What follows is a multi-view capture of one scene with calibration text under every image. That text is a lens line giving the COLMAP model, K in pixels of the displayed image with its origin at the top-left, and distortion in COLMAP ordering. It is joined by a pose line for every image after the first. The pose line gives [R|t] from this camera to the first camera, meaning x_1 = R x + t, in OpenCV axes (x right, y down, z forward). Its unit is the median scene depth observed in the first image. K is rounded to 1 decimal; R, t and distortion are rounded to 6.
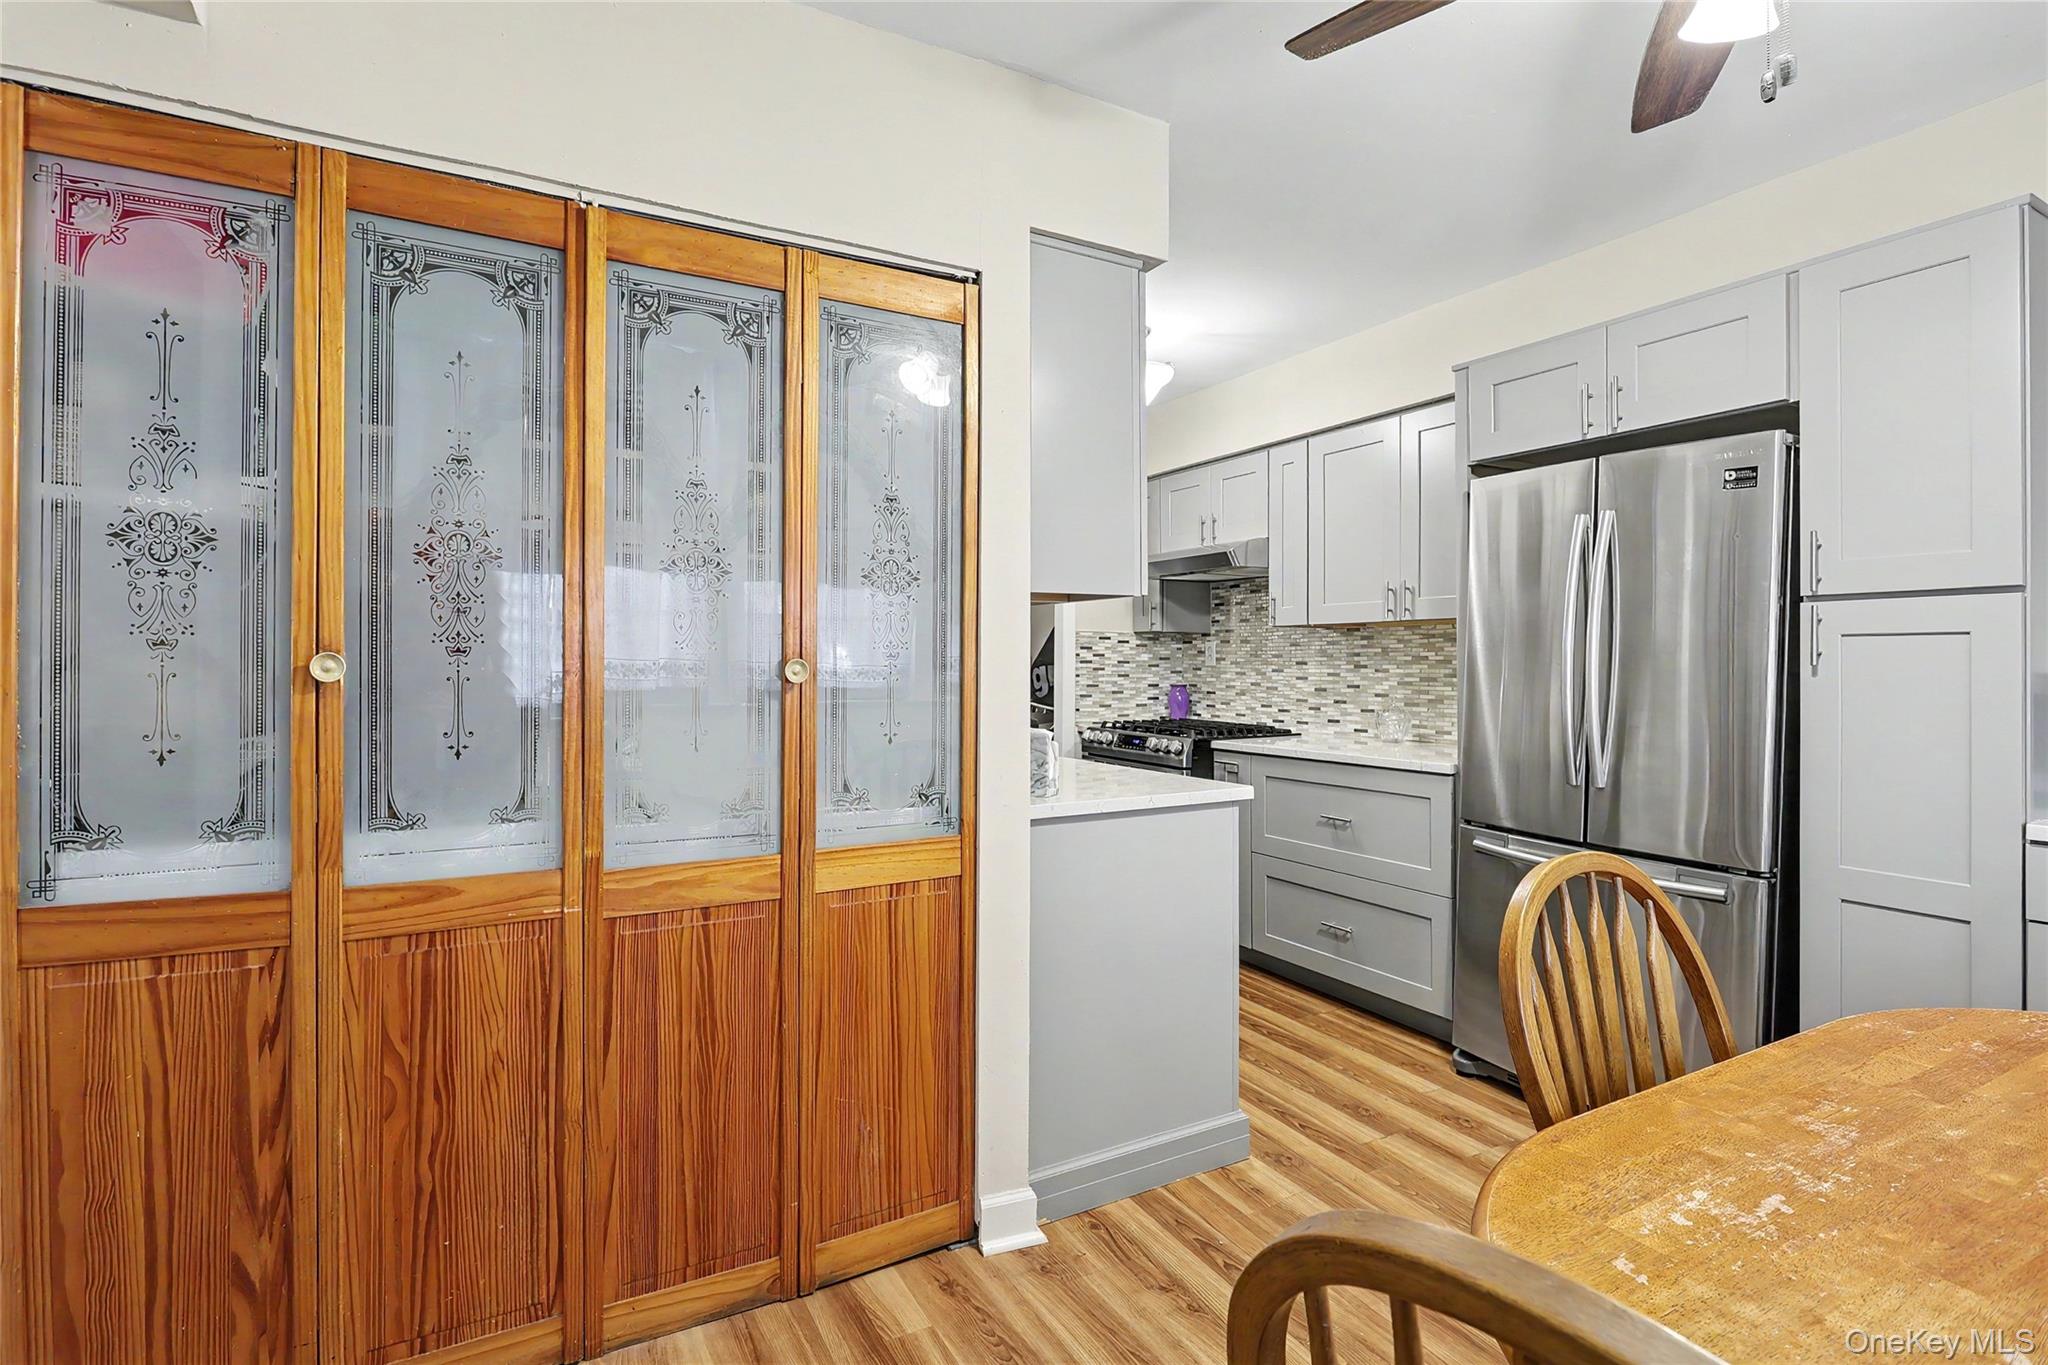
lens RADIAL K [[988.3, 0, 1025.8], [0, 988.3, 667.0], [0, 0, 1]] dist [-0.000636, -0.000035]
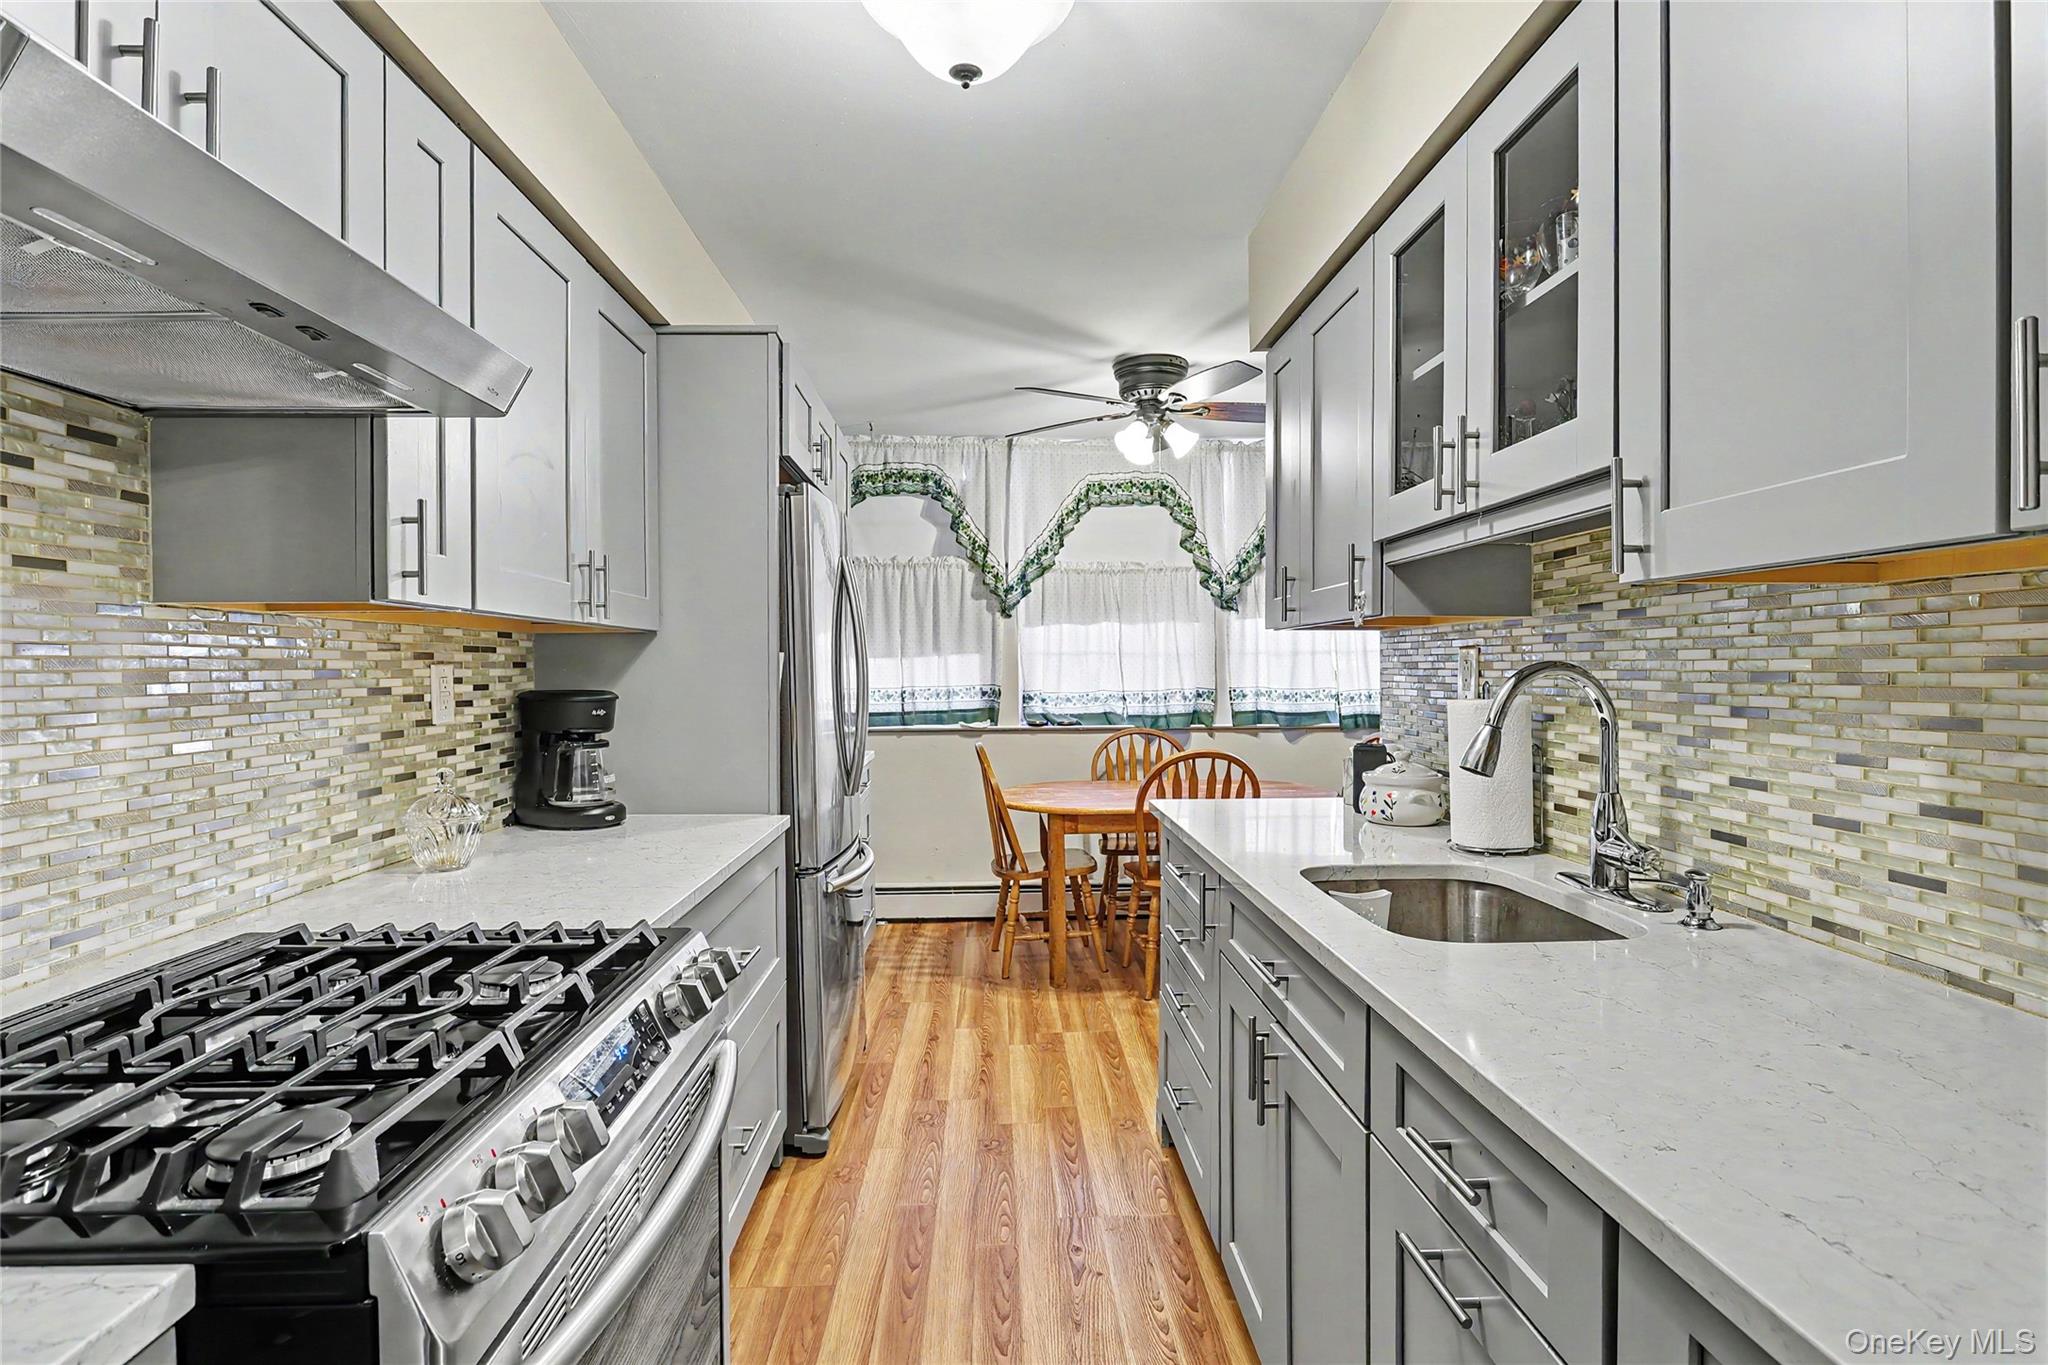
lens RADIAL K [[988.3, 0, 1039.0], [0, 988.3, 681.2], [0, 0, 1]] dist [-0.000636, -0.000035]
pose [[-0.897007, -0.009928, 0.441904, -0.138512], [-0.001837, 0.999823, 0.018735, -0.034786], [-0.442012, 0.015994, -0.896866, 1.898489]]
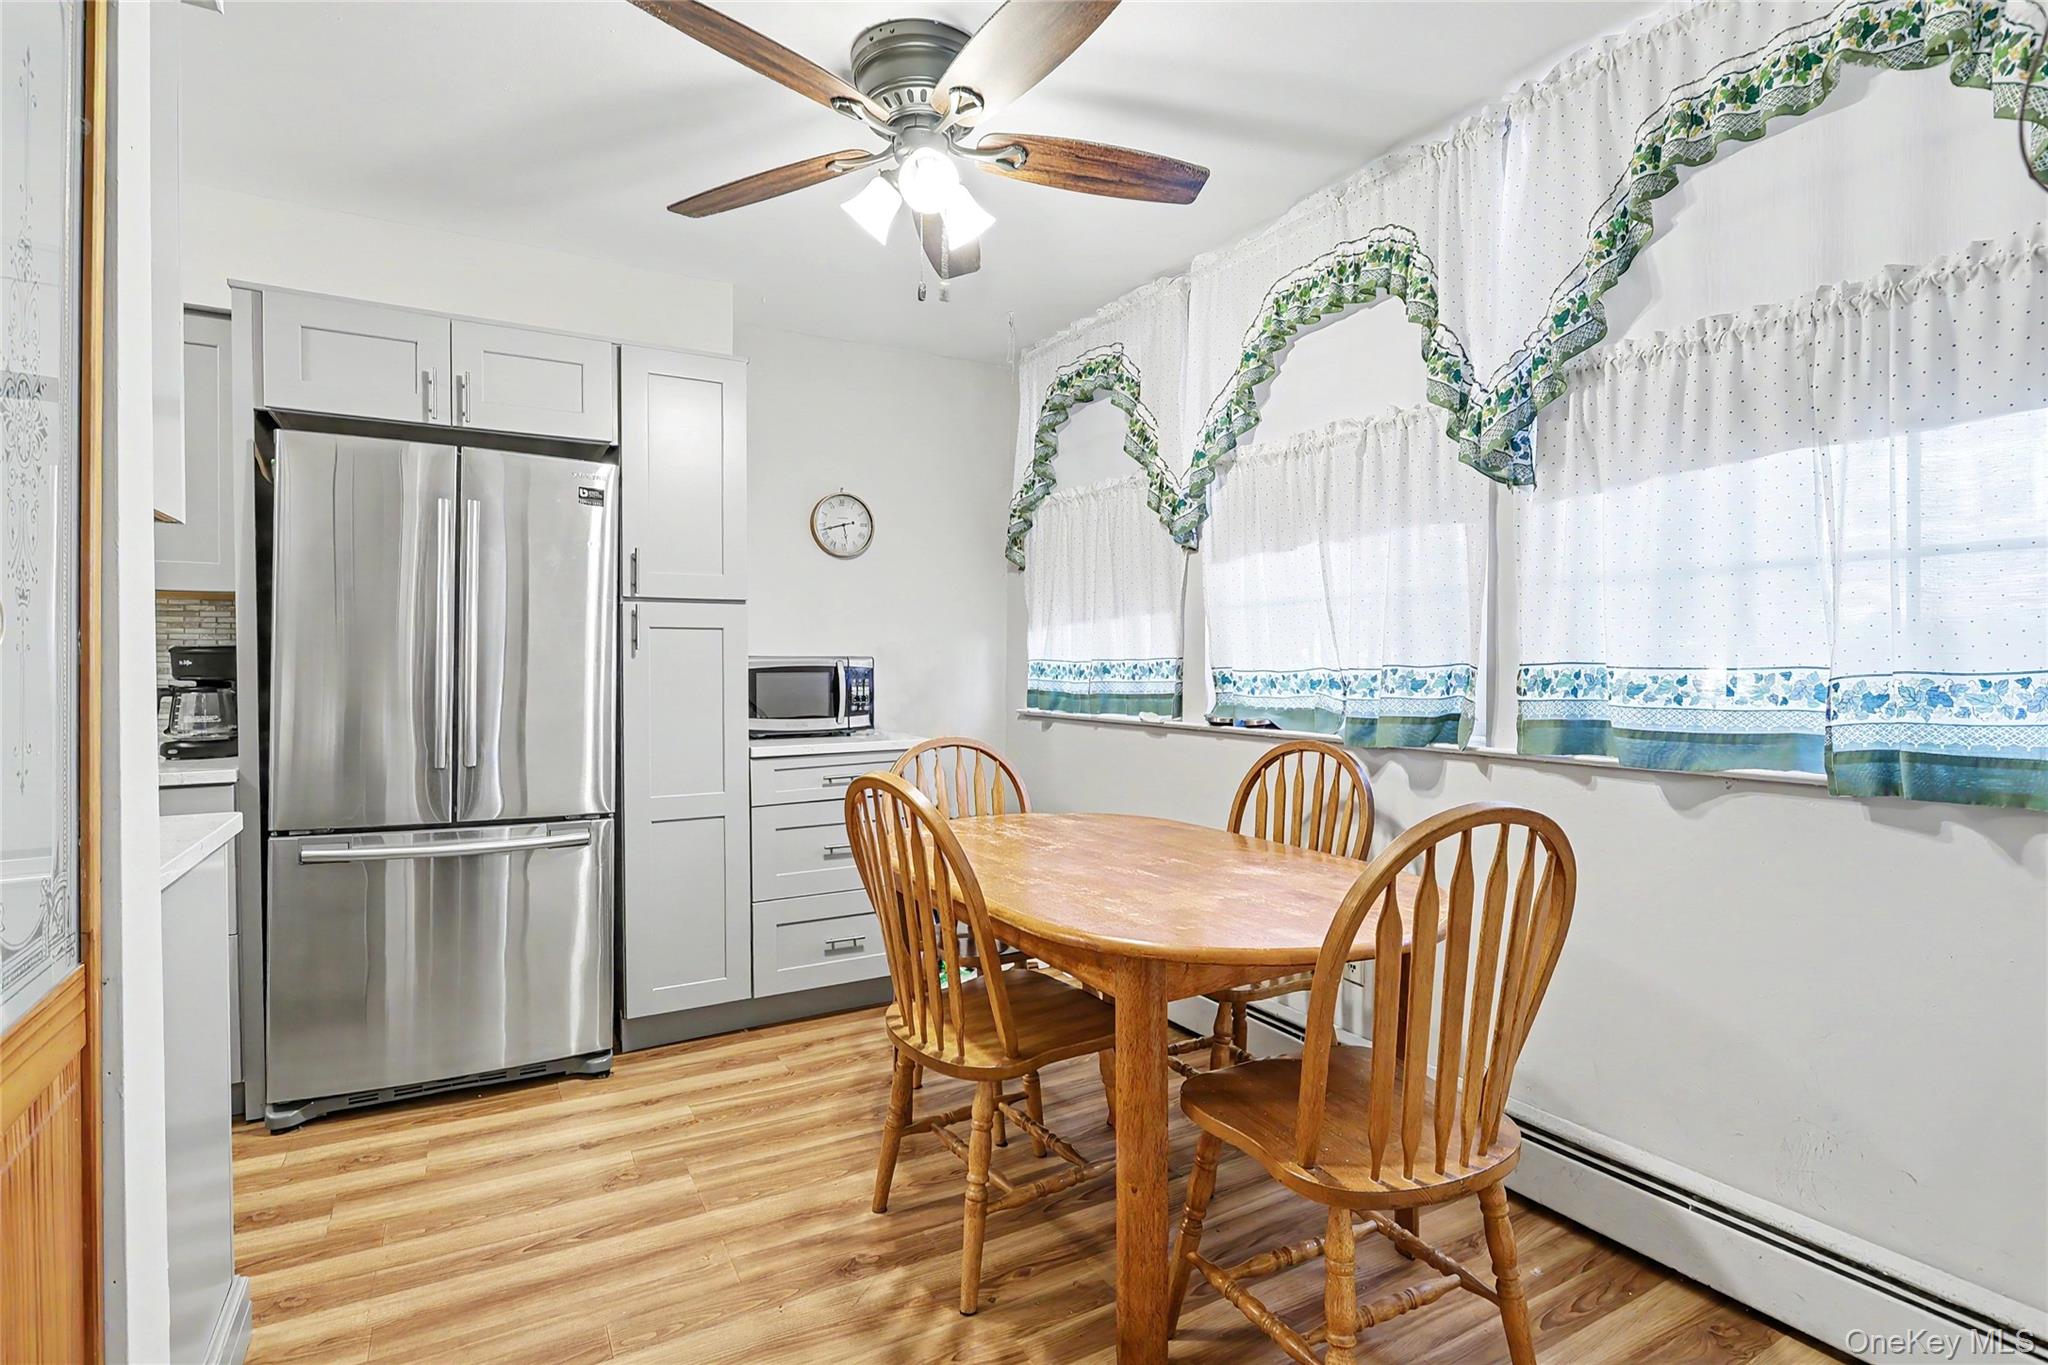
lens RADIAL K [[988.3, 0, 1029.4], [0, 988.3, 674.2], [0, 0, 1]] dist [-0.000636, -0.000035]
pose [[-0.010732, -0.018137, 0.999778, -0.449549], [0.001311, 0.999834, 0.018152, 0.006548], [-0.999942, 0.001505, -0.010706, 0.409287]]
